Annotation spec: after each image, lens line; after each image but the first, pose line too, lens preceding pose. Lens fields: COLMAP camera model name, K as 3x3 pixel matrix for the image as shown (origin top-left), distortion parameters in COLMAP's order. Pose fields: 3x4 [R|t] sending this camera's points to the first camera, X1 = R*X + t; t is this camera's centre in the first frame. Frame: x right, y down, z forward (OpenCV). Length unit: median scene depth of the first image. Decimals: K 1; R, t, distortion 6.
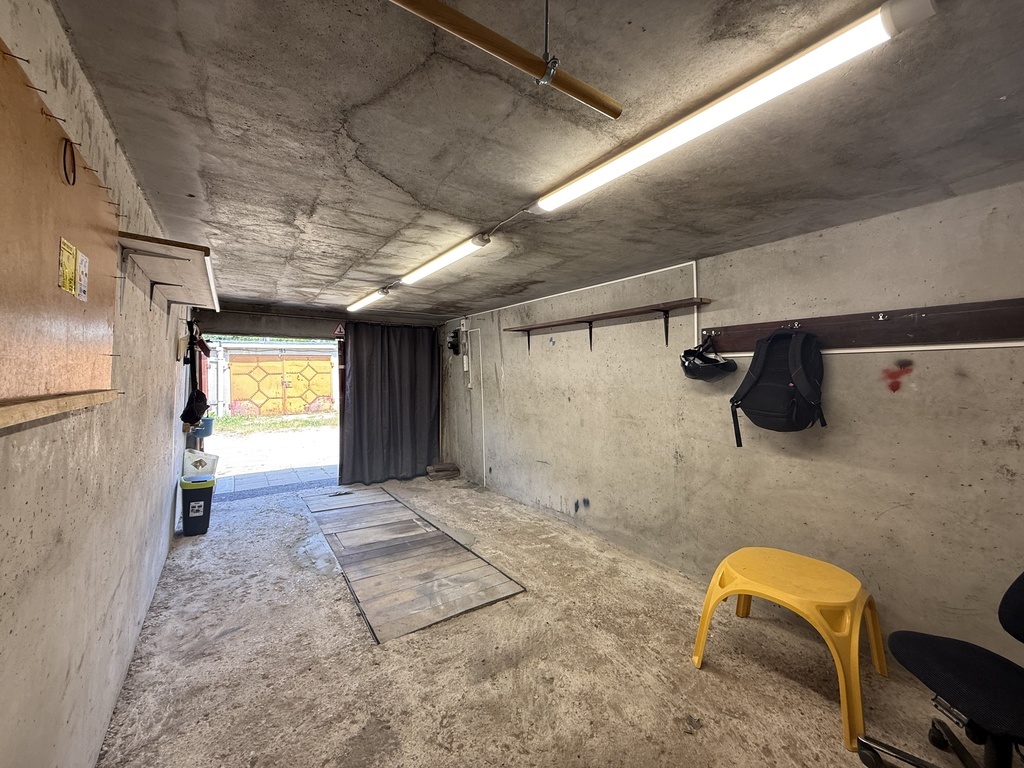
lens RADIAL K [[407.5, 0, 509.3], [0, 407.5, 385.4], [0, 0, 1]] dist [0.000131, -0.000011]
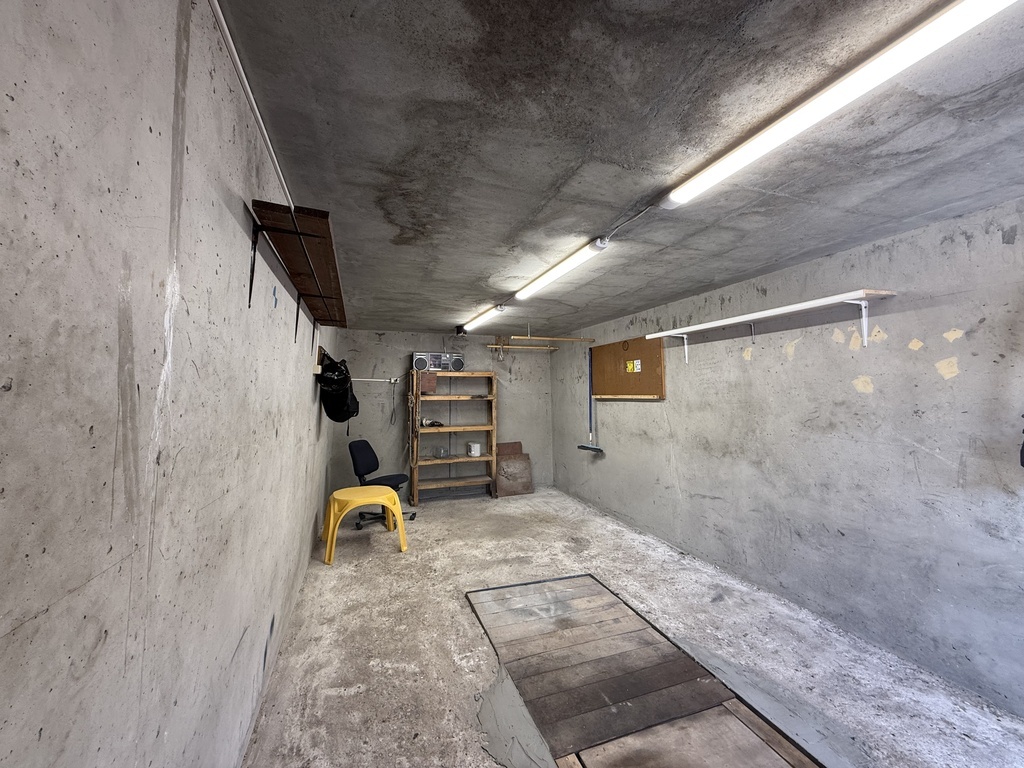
lens RADIAL K [[407.5, 0, 509.3], [0, 407.5, 385.4], [0, 0, 1]] dist [0.000131, -0.000011]
pose [[-0.966626, -0.001077, 0.256188, -0.268996], [-0.000767, 0.999999, 0.001307, -0.024891], [-0.256189, 0.001067, -0.966626, 1.603497]]
